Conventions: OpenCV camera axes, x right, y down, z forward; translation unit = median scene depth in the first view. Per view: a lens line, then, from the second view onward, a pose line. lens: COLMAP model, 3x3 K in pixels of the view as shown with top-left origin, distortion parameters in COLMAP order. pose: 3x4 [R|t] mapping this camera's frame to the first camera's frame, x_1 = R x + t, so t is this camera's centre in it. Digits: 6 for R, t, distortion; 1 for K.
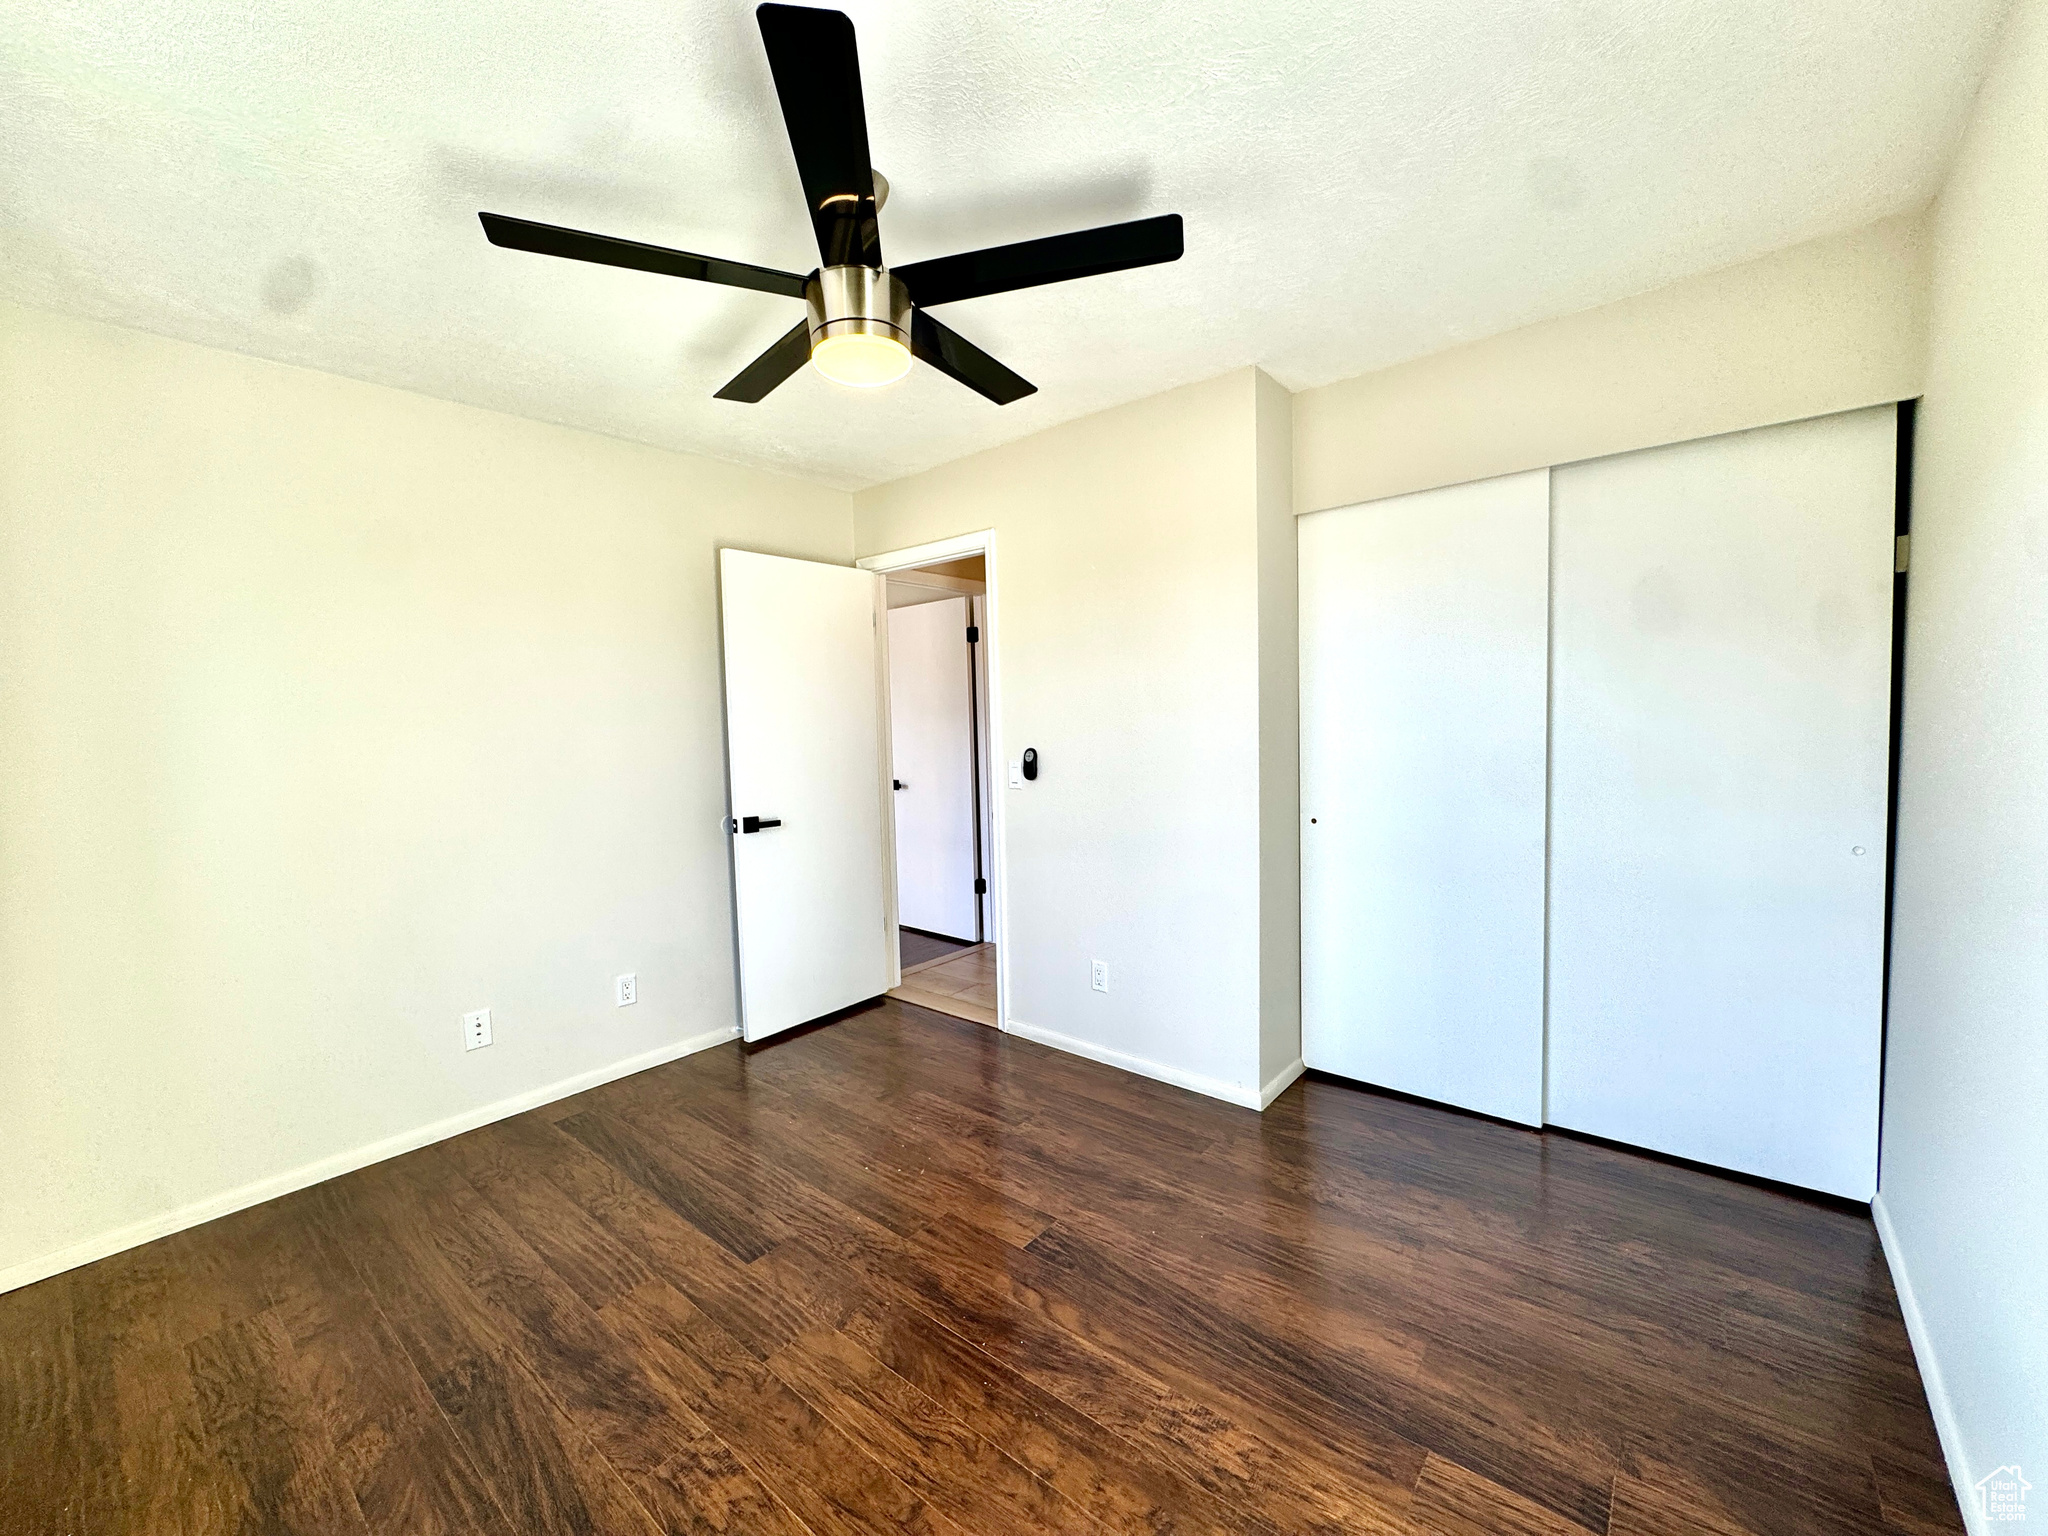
lens RADIAL K [[837.0, 0, 1026.2], [0, 837.0, 768.6], [0, 0, 1]] dist [-0.003484, 0.000645]
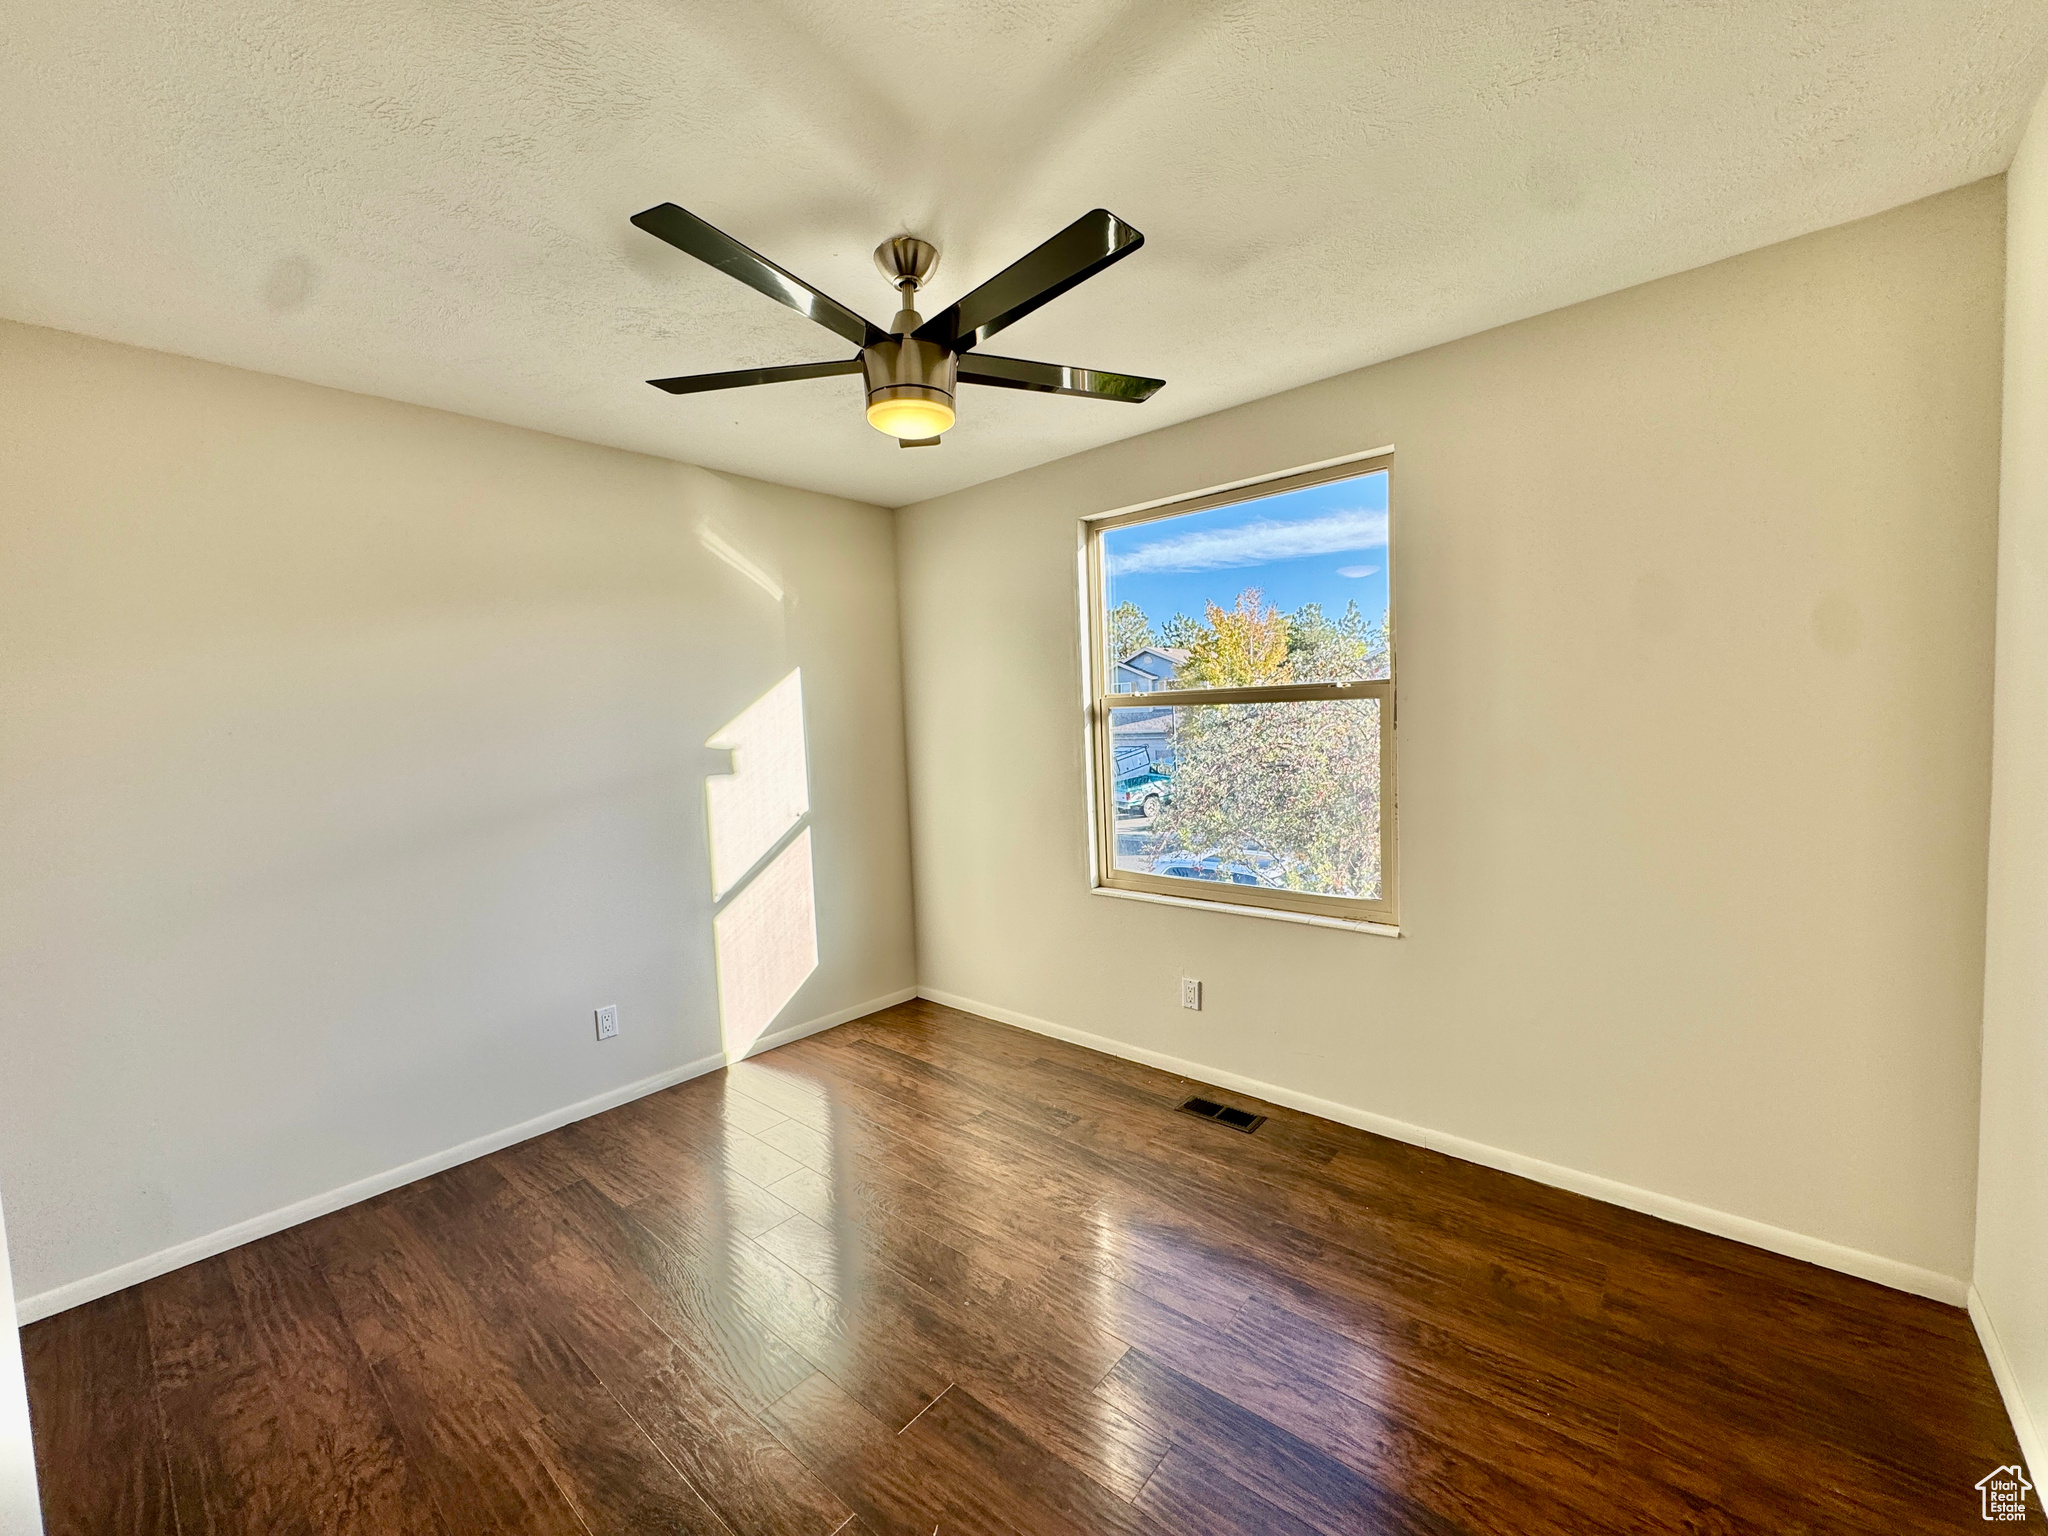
lens RADIAL K [[837.0, 0, 1021.1], [0, 837.0, 771.3], [0, 0, 1]] dist [-0.003484, 0.000645]
pose [[-0.997500, 0.068225, 0.018415, -0.289166], [0.069940, 0.990408, 0.119166, -0.126726], [-0.010108, 0.120156, -0.992704, 1.900783]]
